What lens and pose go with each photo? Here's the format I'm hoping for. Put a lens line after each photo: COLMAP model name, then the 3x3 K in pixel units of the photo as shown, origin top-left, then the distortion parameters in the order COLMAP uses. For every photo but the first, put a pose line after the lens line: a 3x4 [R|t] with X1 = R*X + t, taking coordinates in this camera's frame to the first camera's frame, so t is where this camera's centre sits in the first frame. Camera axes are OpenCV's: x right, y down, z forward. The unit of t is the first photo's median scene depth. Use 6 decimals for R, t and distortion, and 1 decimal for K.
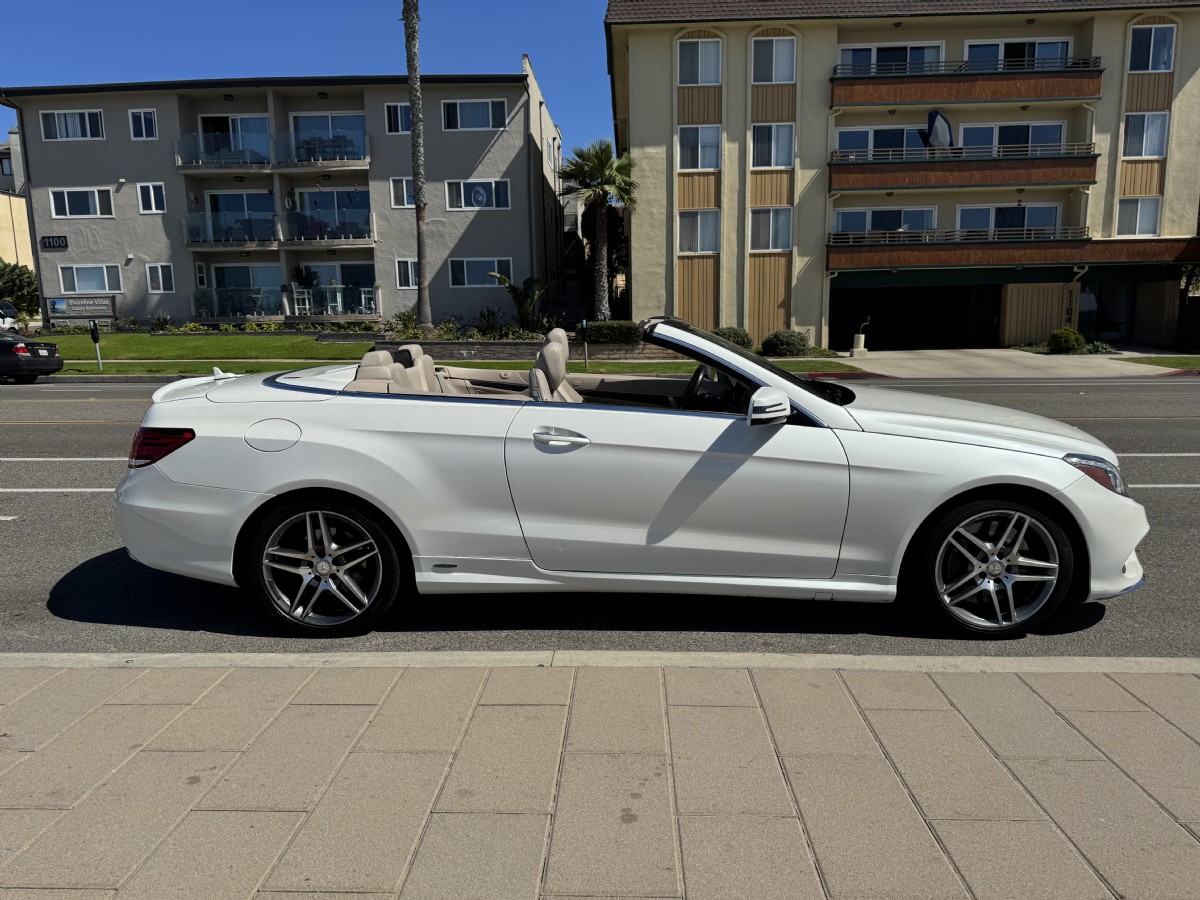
lens RADIAL K [[850.1, 0, 587.1], [0, 850.1, 470.6], [0, 0, 1]] dist [0.002961, -0.020724]
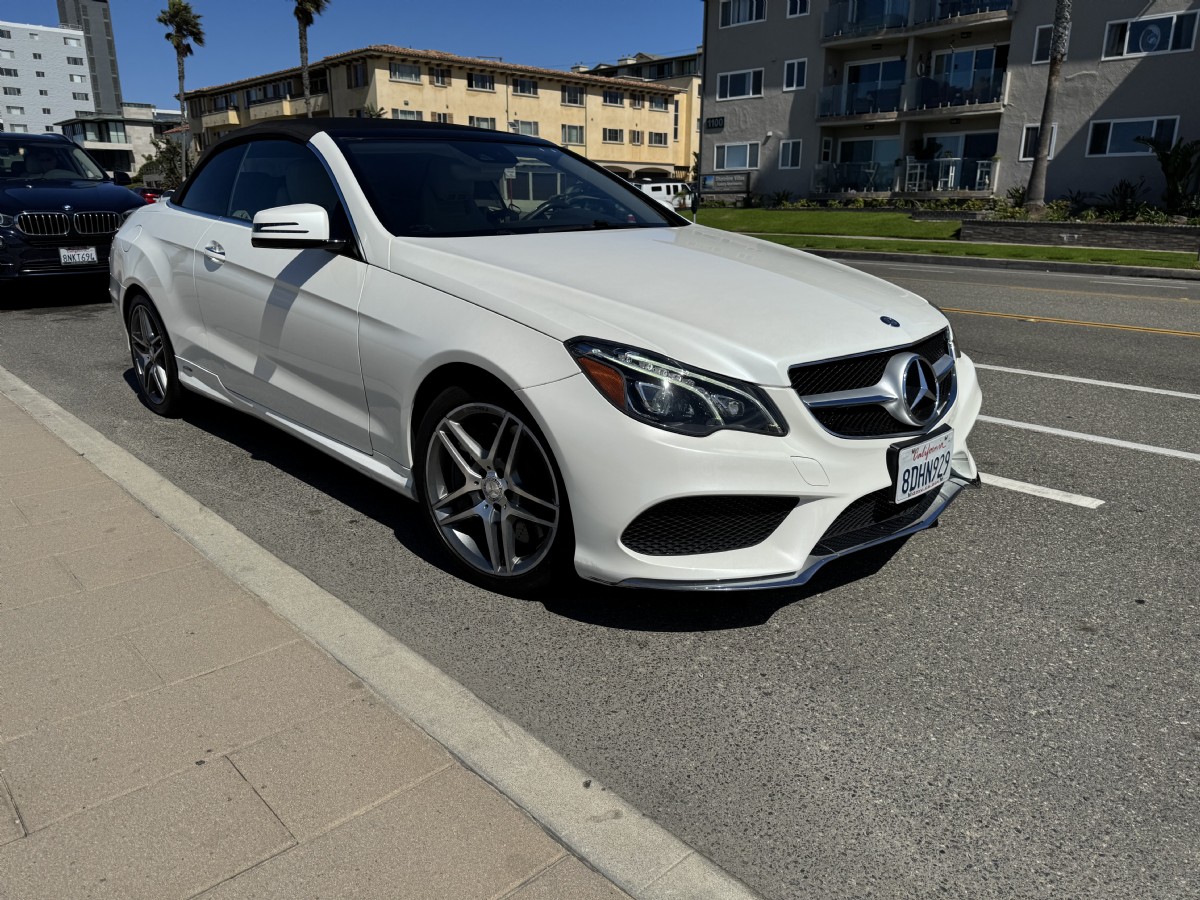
lens RADIAL K [[853.3, 0, 600.0], [0, 853.3, 450.0], [0, 0, 1]] dist [0.005586, -0.005898]
pose [[0.720183, 0.206272, -0.662411, 0.117215], [-0.135317, 0.978205, 0.157491, -0.004194], [0.680460, -0.023787, 0.732399, 0.066070]]
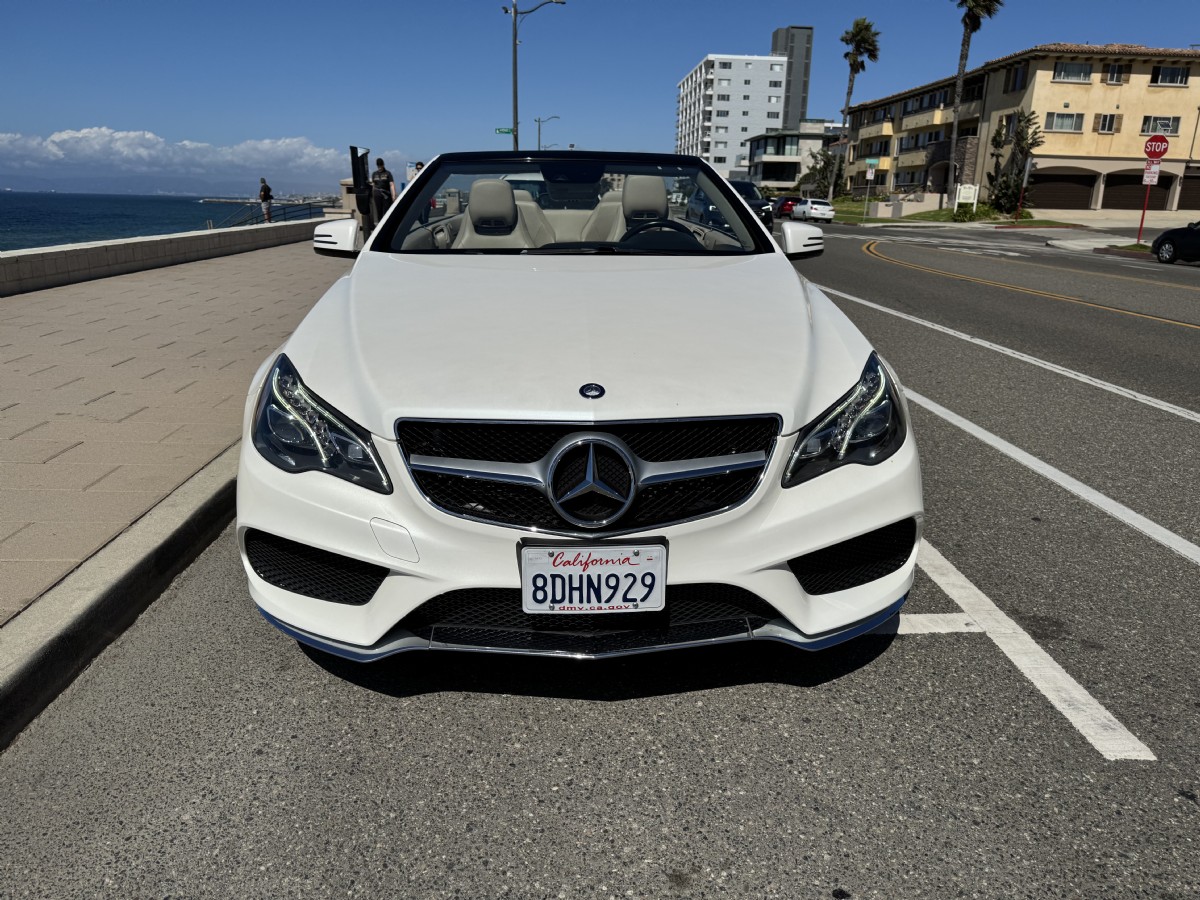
lens RADIAL K [[856.4, 0, 604.3], [0, 856.4, 450.6], [0, 0, 1]] dist [-0.000355, -0.000834]
pose [[0.101553, 0.289452, -0.951790, 0.142291], [-0.200290, 0.943094, 0.265437, -0.019383], [0.974459, 0.163679, 0.153748, 0.133922]]
